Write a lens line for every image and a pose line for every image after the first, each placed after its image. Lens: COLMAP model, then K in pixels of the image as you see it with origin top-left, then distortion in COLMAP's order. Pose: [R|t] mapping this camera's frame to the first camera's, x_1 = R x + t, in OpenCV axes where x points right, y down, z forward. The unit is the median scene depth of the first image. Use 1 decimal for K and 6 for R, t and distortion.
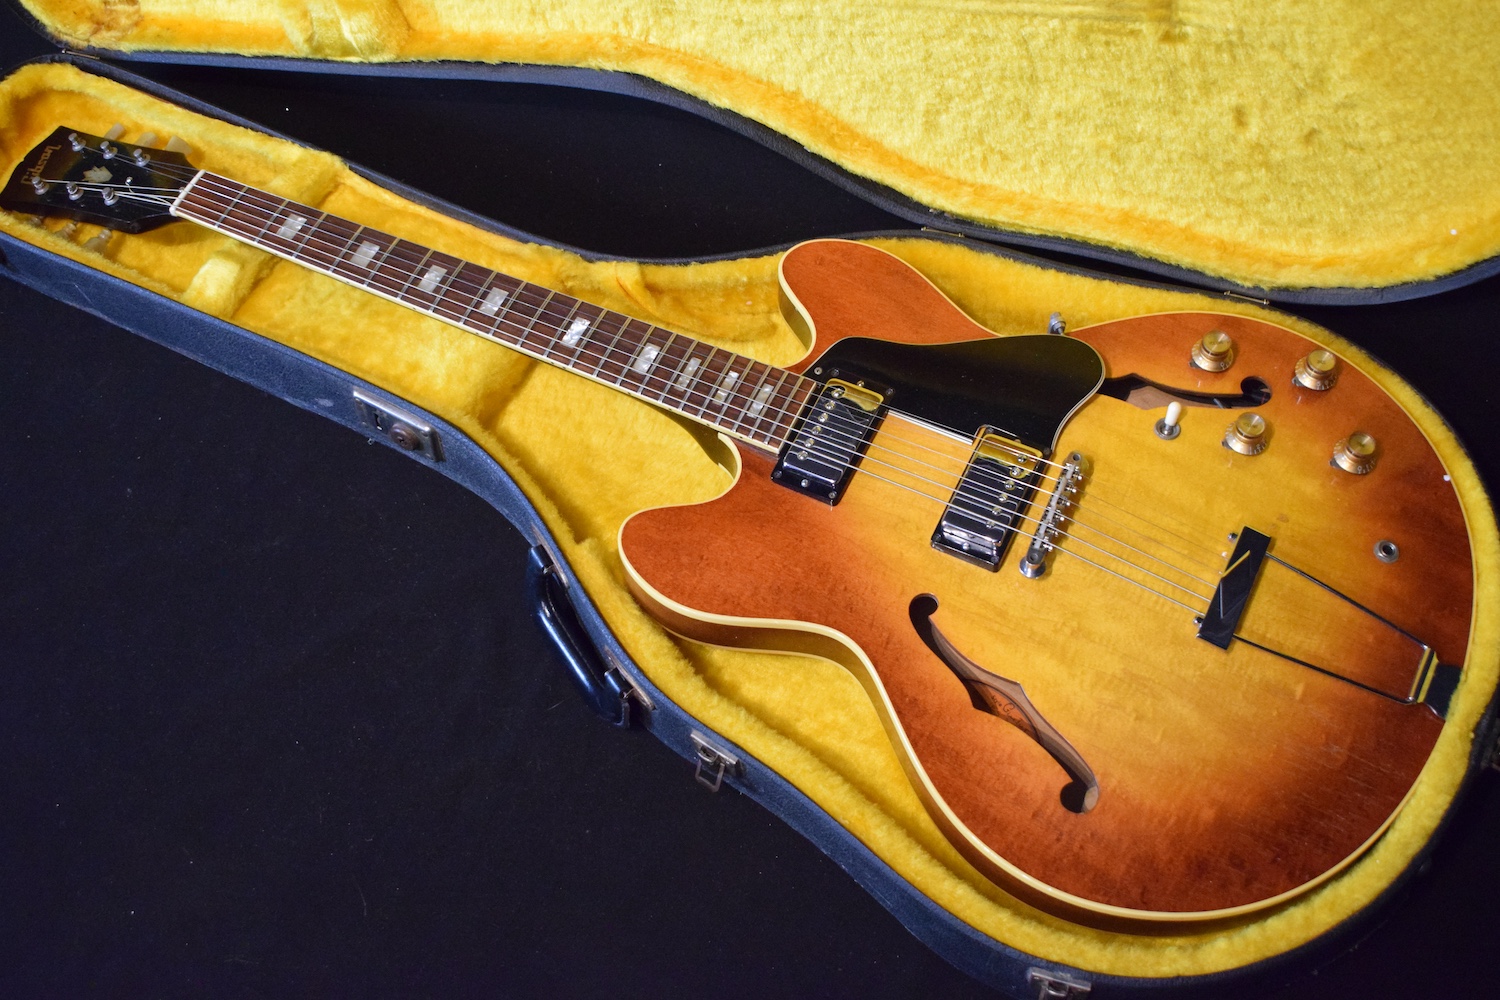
lens RADIAL K [[1943.5, 0, 750.0], [0, 1943.5, 500.0], [0, 0, 1]] dist [-0.060165, 0.020522]
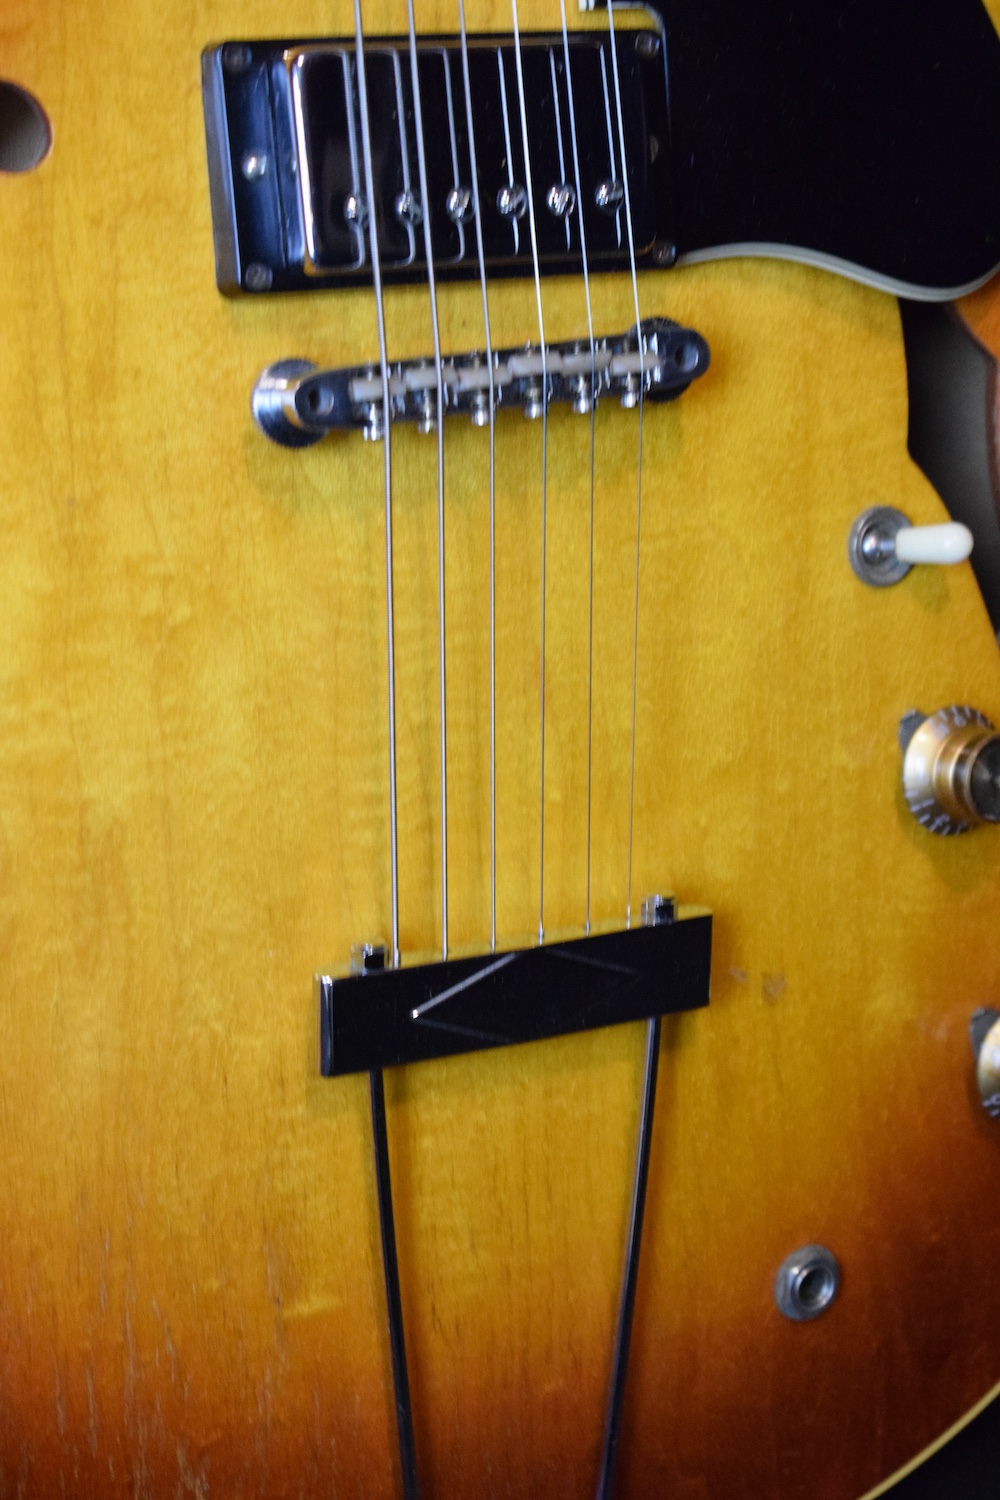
lens RADIAL K [[3346.9, 0, 500.0], [0, 3346.9, 750.0], [0, 0, 1]] dist [0.035156, 0.291415]
pose [[0.424659, 0.829185, 0.363479, 0.017263], [-0.904019, 0.410146, 0.120538, -0.034180], [-0.049131, -0.379779, 0.923771, 0.505829]]
